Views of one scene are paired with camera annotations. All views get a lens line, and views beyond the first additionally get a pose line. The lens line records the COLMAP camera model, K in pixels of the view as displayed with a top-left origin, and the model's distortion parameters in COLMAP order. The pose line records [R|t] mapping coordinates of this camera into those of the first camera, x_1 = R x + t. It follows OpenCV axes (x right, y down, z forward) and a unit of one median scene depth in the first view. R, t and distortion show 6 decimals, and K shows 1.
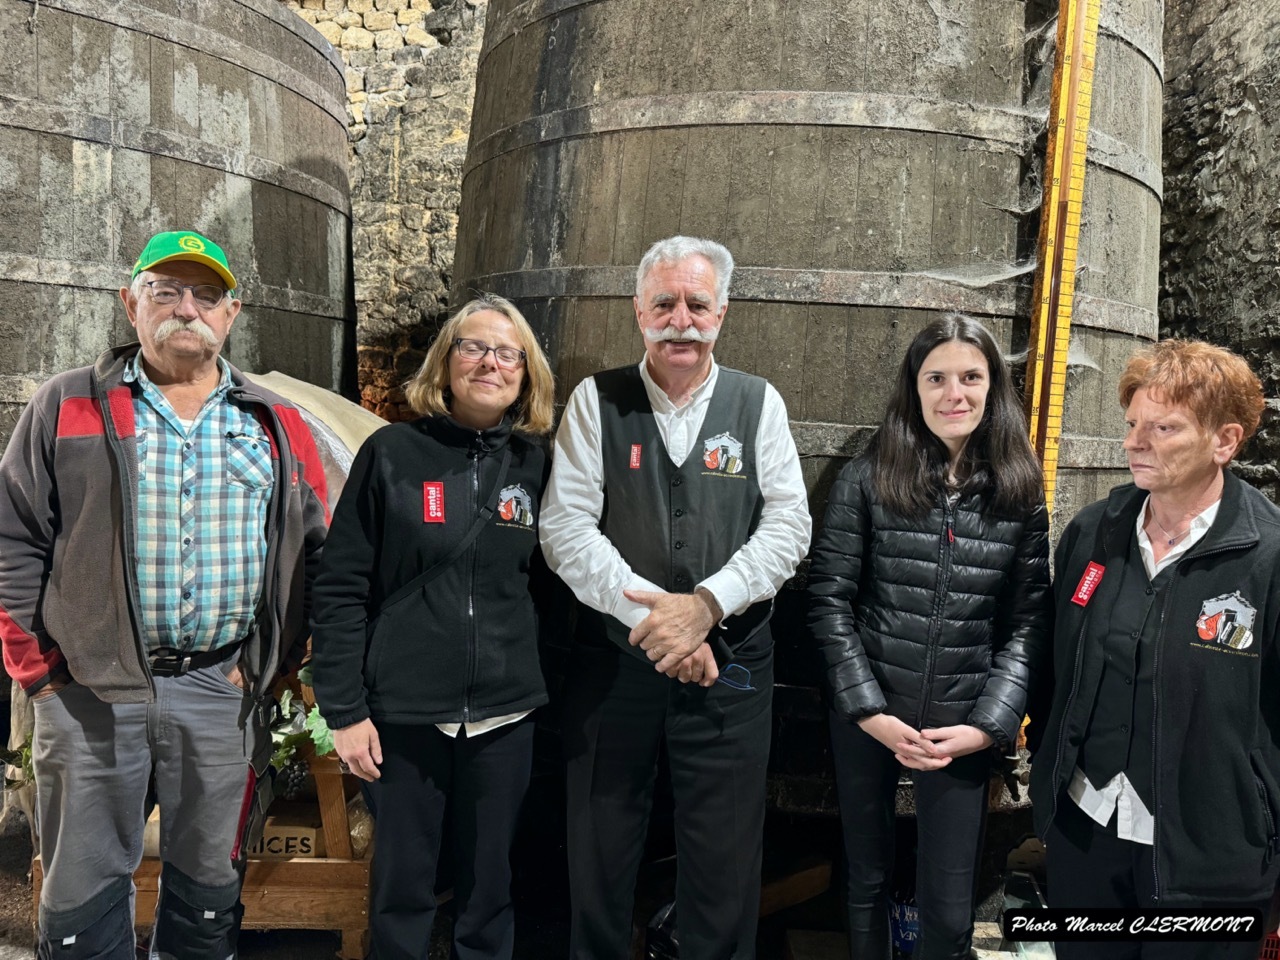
lens RADIAL K [[893.2, 0, 575.2], [0, 893.2, 461.7], [0, 0, 1]] dist [0.023469, -0.019705]
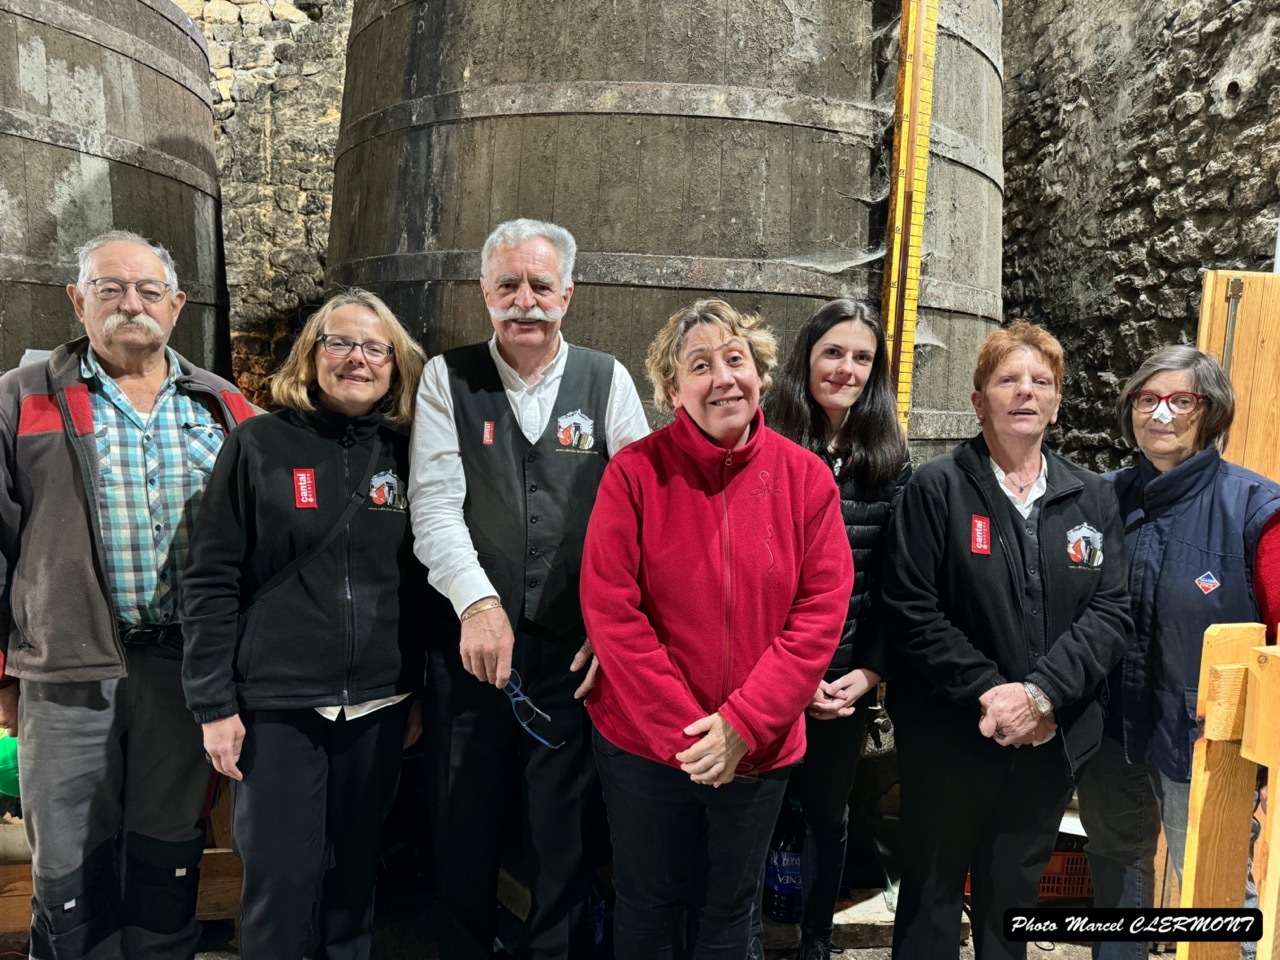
lens RADIAL K [[949.2, 0, 639.2], [0, 949.2, 474.1], [0, 0, 1]] dist [0.024531, -0.032599]
pose [[0.992215, -0.028209, 0.121296, 0.073431], [0.024330, 0.999148, 0.033338, 0.001711], [-0.122134, -0.030127, 0.992056, -0.098225]]
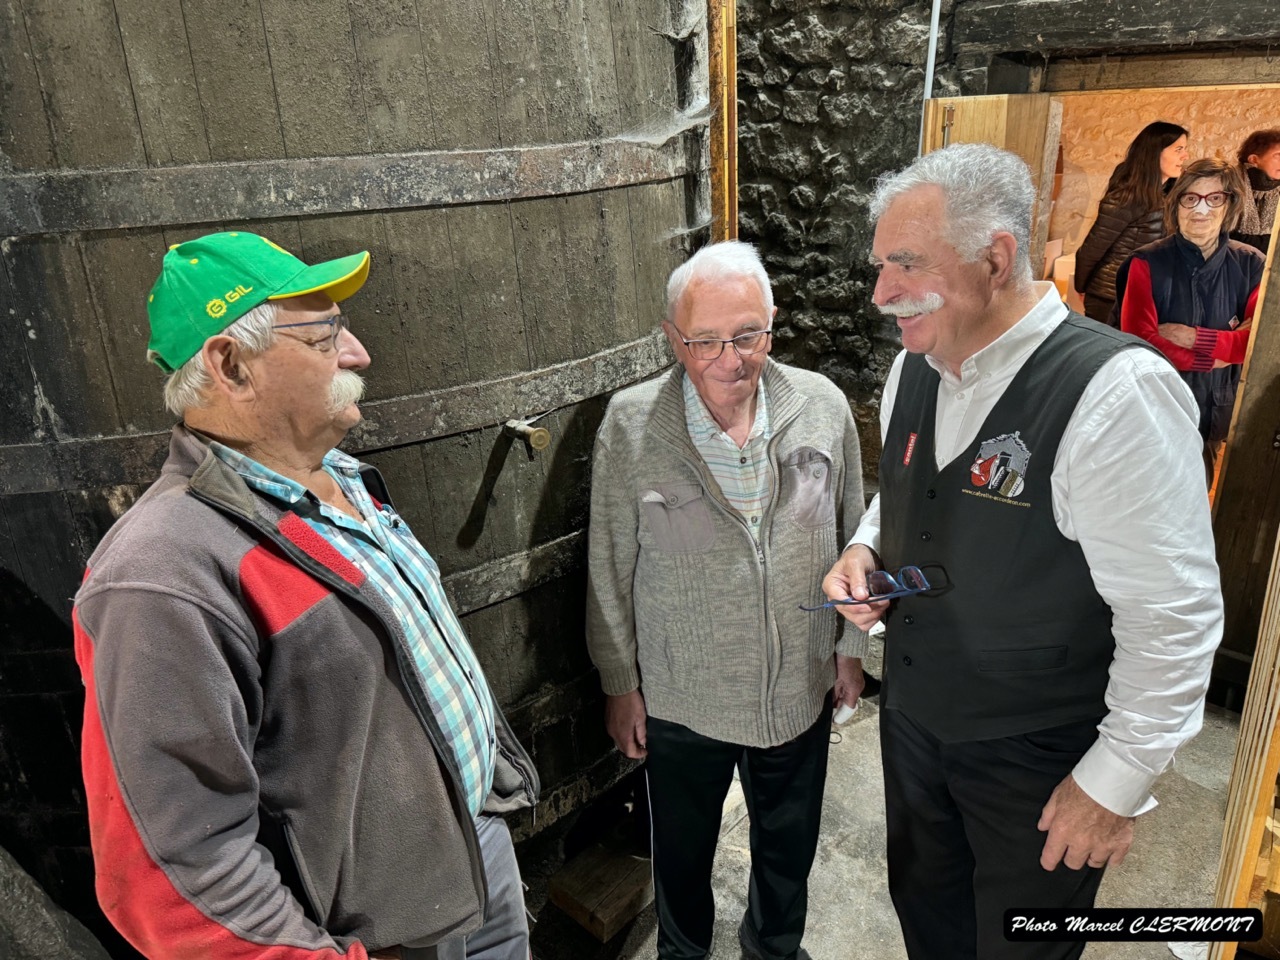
lens RADIAL K [[949.2, 0, 639.2], [0, 949.2, 474.1], [0, 0, 1]] dist [0.024531, -0.032599]
pose [[0.644584, -0.363638, 0.672516, -0.234698], [0.125738, 0.918087, 0.375906, -0.239069], [-0.754123, -0.157742, 0.637508, 0.414088]]
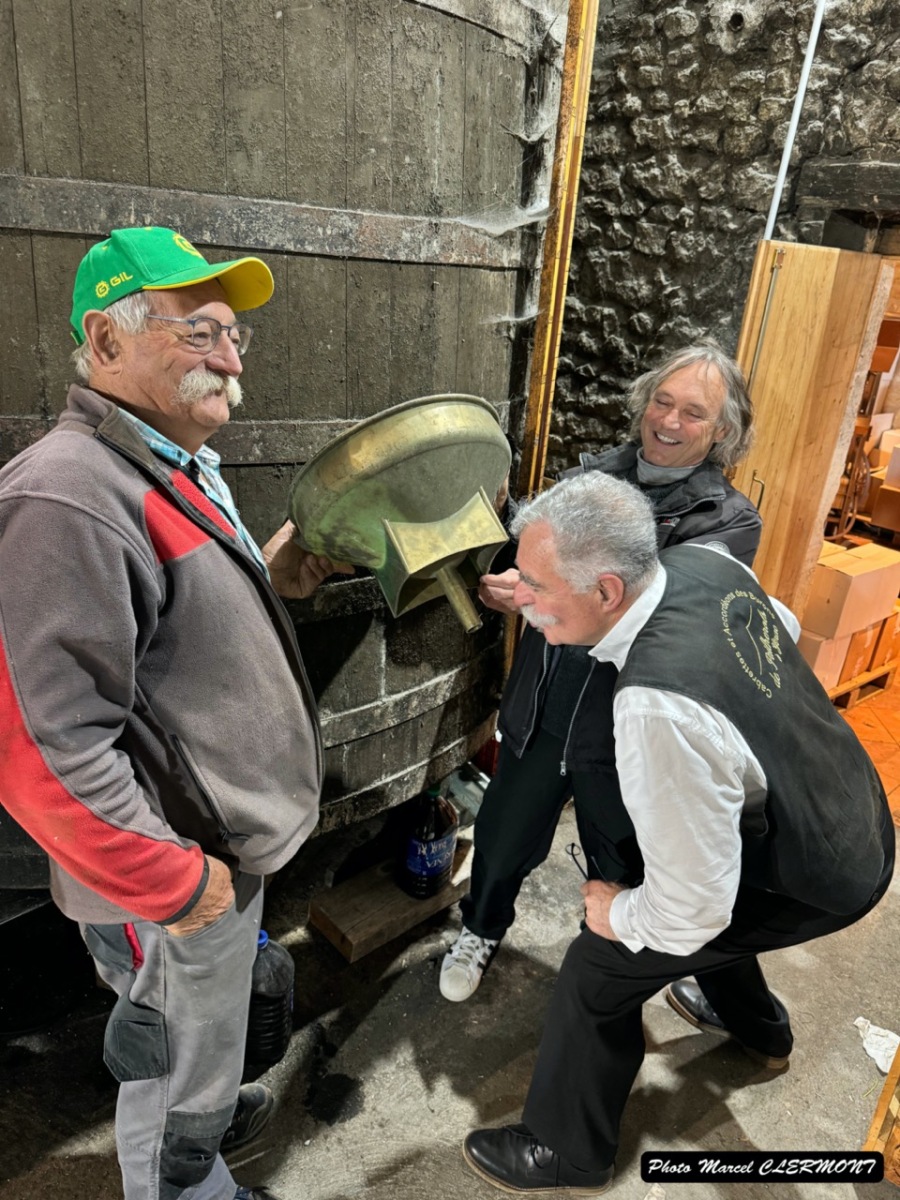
lens RADIAL K [[899.0, 0, 455.4], [0, 899.0, 606.1], [0, 0, 1]] dist [-0.004336, 0.005584]
pose [[0.707893, -0.273714, 0.651129, -0.240917], [0.002766, 0.922928, 0.384962, -0.192160], [-0.706314, -0.270711, 0.654091, 0.349259]]
